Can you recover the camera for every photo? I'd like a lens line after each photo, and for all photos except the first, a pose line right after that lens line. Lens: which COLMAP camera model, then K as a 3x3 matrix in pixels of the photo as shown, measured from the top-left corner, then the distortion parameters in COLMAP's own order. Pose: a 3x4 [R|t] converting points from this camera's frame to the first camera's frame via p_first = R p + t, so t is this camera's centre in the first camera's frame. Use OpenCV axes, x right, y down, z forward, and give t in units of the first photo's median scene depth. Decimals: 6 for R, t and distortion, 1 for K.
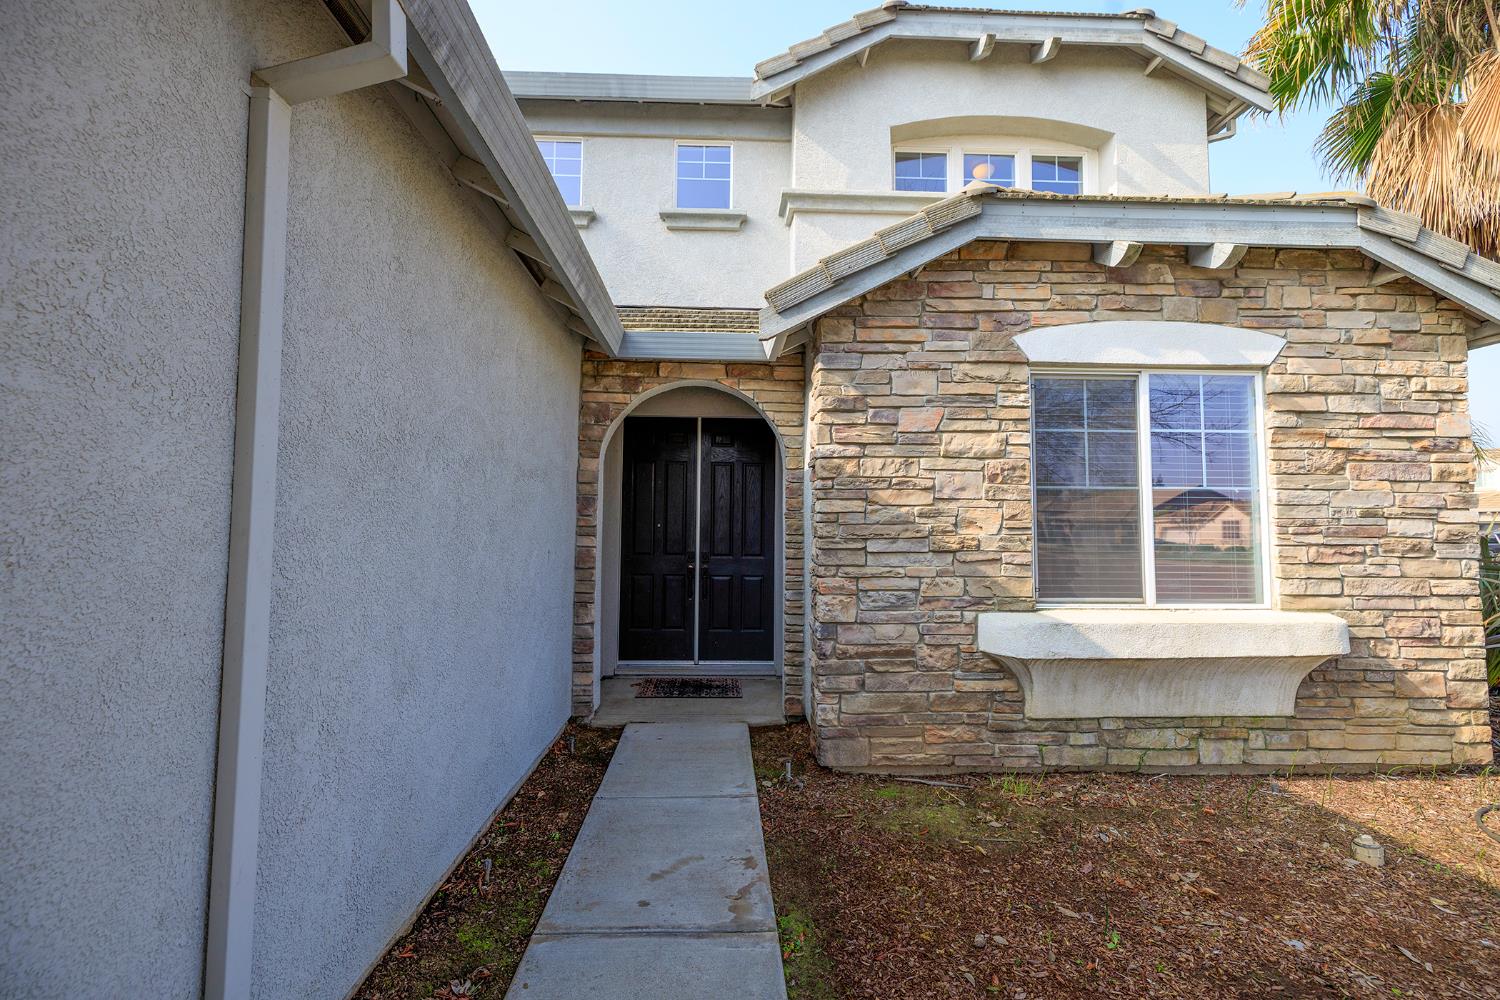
lens RADIAL K [[622.4, 0, 743.9], [0, 622.4, 494.6], [0, 0, 1]] dist [-0.000842, -0.000042]
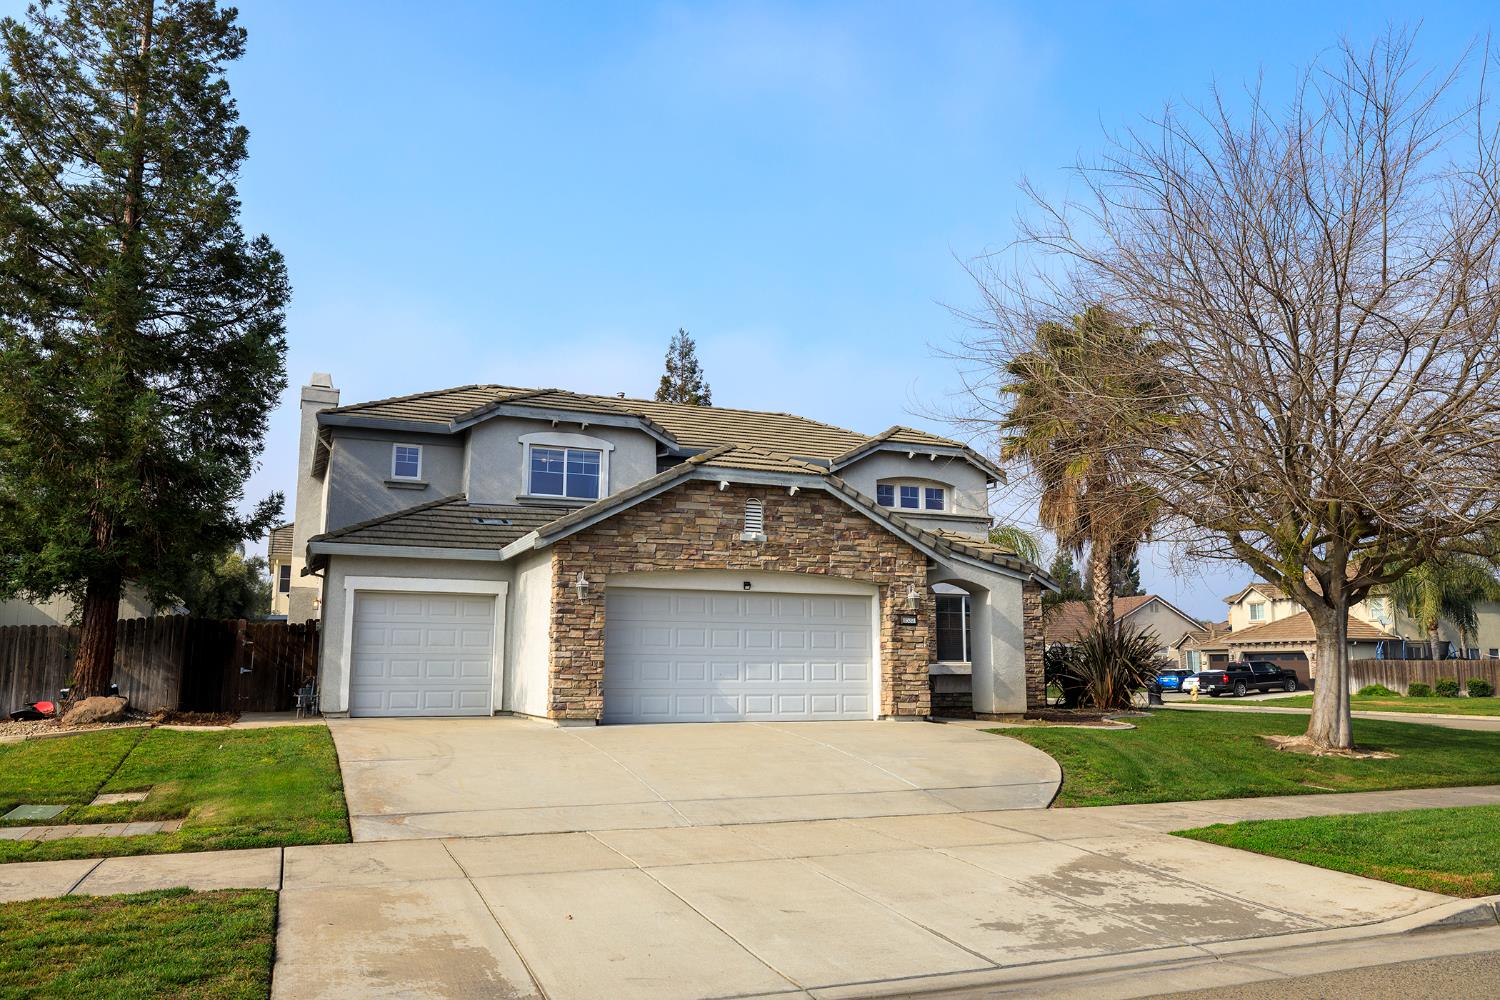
lens RADIAL K [[1075.8, 0, 750.0], [0, 1075.8, 500.0], [0, 0, 1]] dist [-0.000425, -0.000064]
pose [[0.938869, 0.044531, 0.341383, -1.788085], [-0.014418, 0.995815, -0.090245, -0.120315], [-0.343973, 0.079807, 0.935582, -2.983671]]
